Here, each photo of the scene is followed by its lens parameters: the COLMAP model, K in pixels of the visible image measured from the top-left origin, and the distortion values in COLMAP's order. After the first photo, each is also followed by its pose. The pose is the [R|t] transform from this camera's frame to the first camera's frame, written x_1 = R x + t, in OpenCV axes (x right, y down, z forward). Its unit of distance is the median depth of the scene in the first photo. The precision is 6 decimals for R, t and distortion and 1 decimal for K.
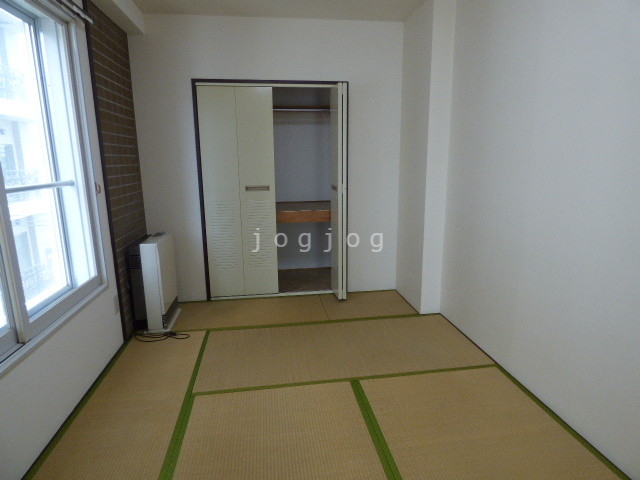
lens RADIAL K [[394.1, 0, 320.1], [0, 394.1, 238.7], [0, 0, 1]] dist [-0.002343, 0.004528]
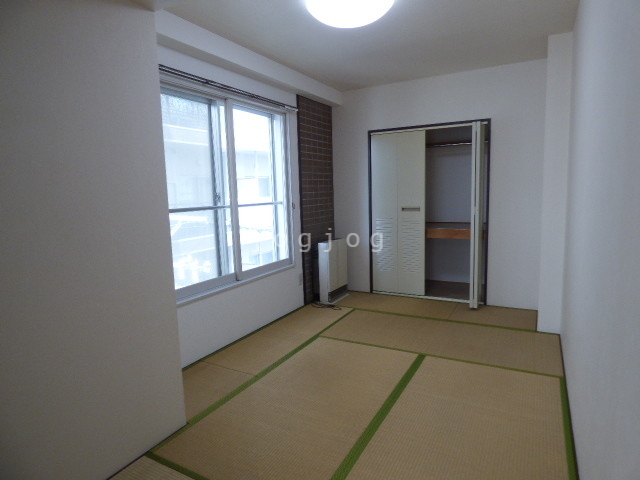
lens RADIAL K [[394.1, 0, 321.3], [0, 394.1, 240.6], [0, 0, 1]] dist [-0.002343, 0.004528]
pose [[0.791921, 0.064340, -0.607225, 0.429828], [-0.102349, 0.994351, -0.028121, 0.041999], [0.601985, 0.084419, 0.794032, -0.190945]]
